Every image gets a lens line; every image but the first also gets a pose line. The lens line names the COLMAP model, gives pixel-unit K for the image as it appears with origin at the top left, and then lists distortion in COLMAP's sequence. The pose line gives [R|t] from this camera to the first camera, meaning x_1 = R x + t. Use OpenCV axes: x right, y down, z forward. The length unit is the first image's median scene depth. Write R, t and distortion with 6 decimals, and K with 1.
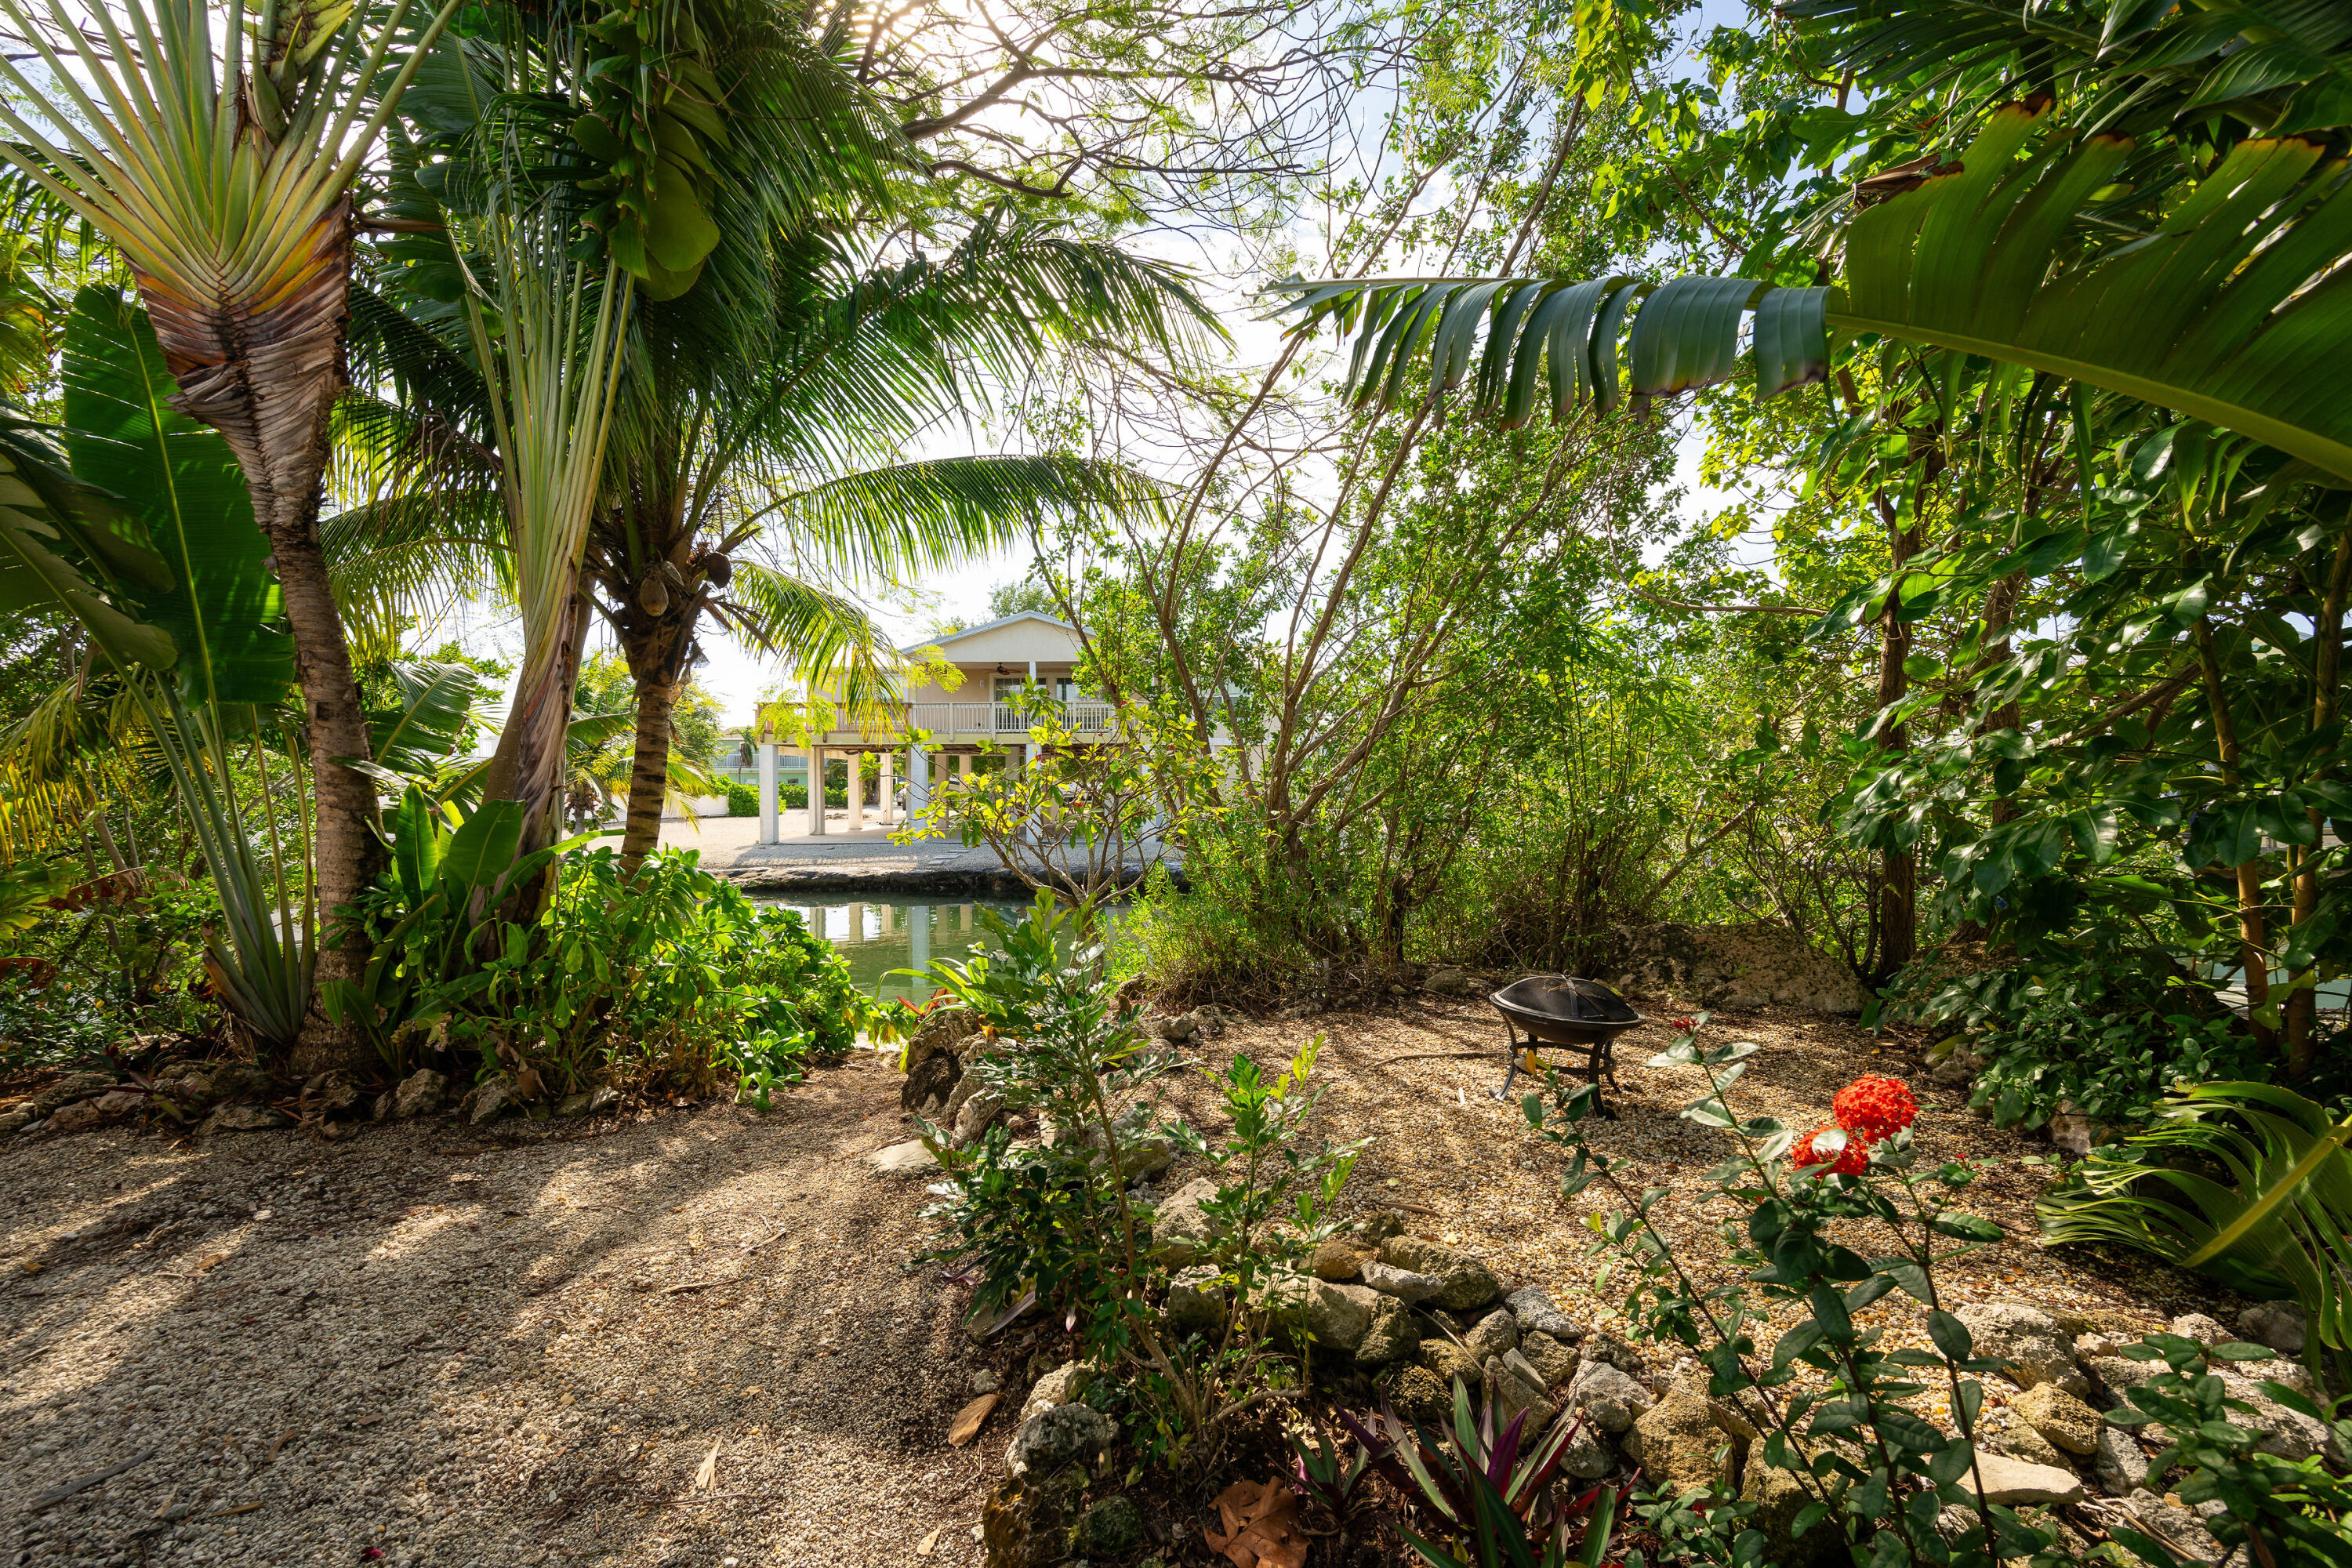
lens RADIAL K [[947.1, 0, 1177.2], [0, 947.1, 782.2], [0, 0, 1]] dist [-0.003657, 0.000312]
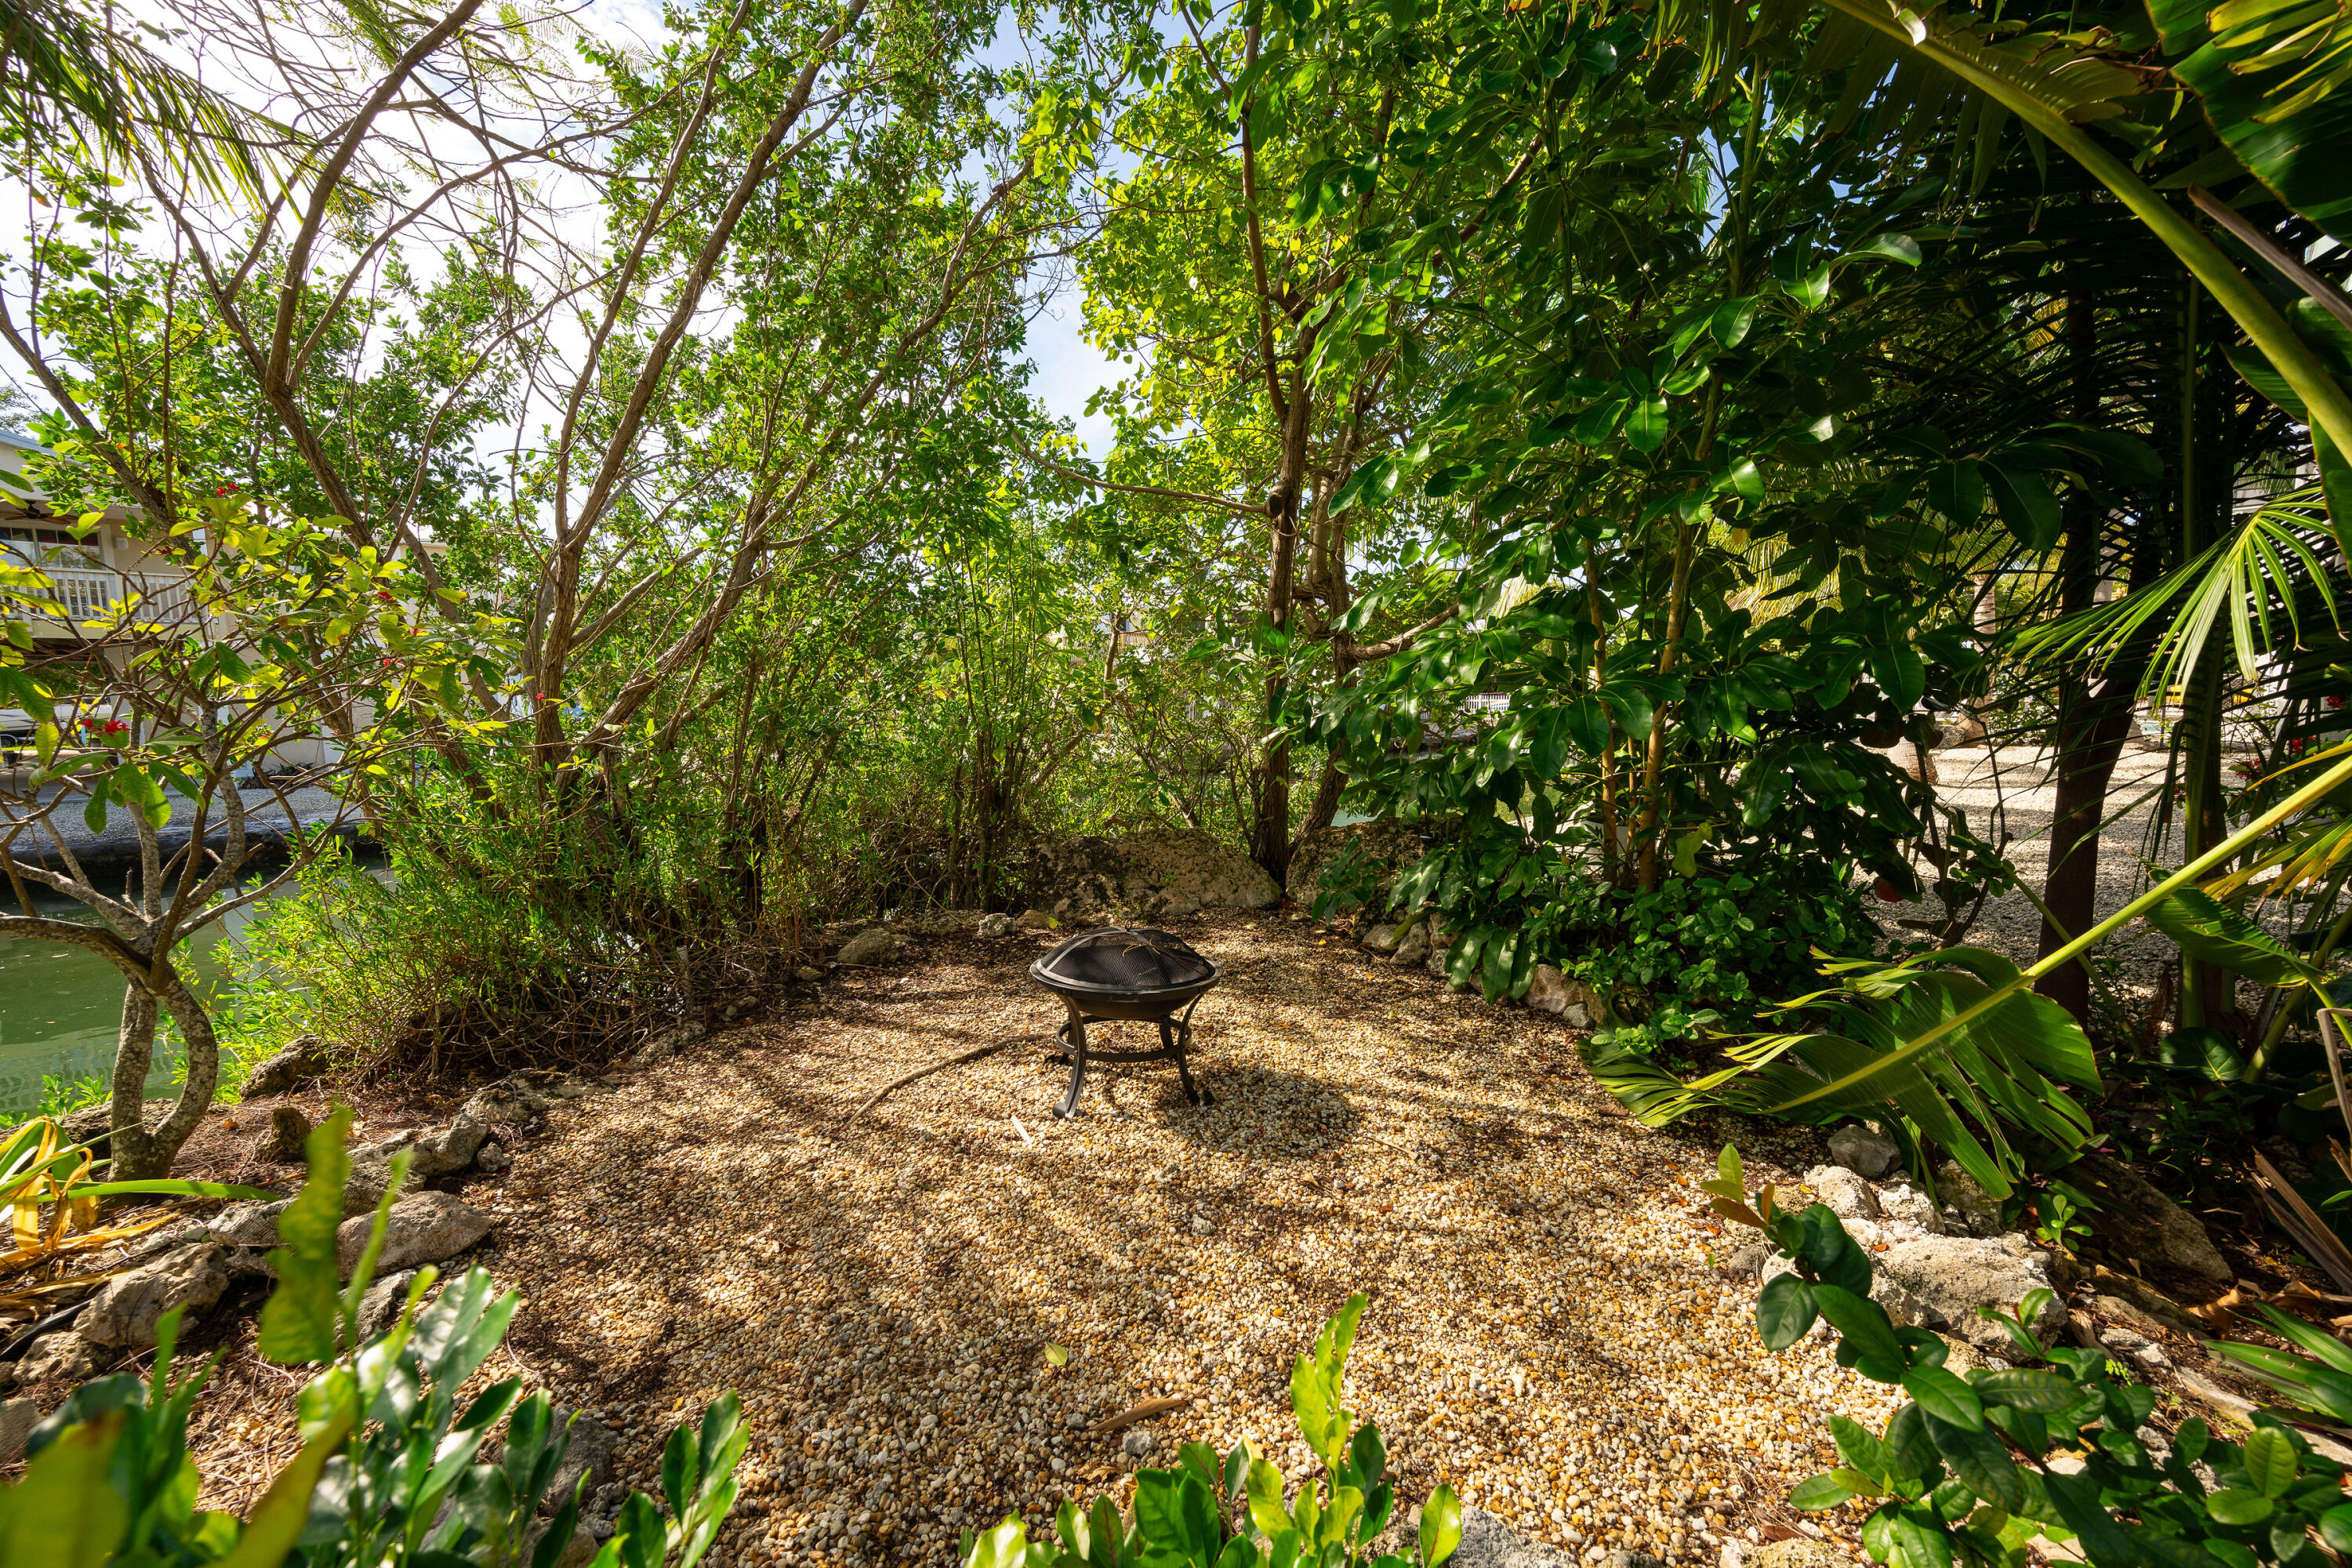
lens RADIAL K [[947.1, 0, 1173.0], [0, 947.1, 789.8], [0, 0, 1]] dist [-0.003657, 0.000312]
pose [[0.718022, -0.072858, 0.692197, -0.039024], [0.007588, 0.995267, 0.096886, 0.015877], [-0.695979, -0.064313, 0.715176, 0.262859]]
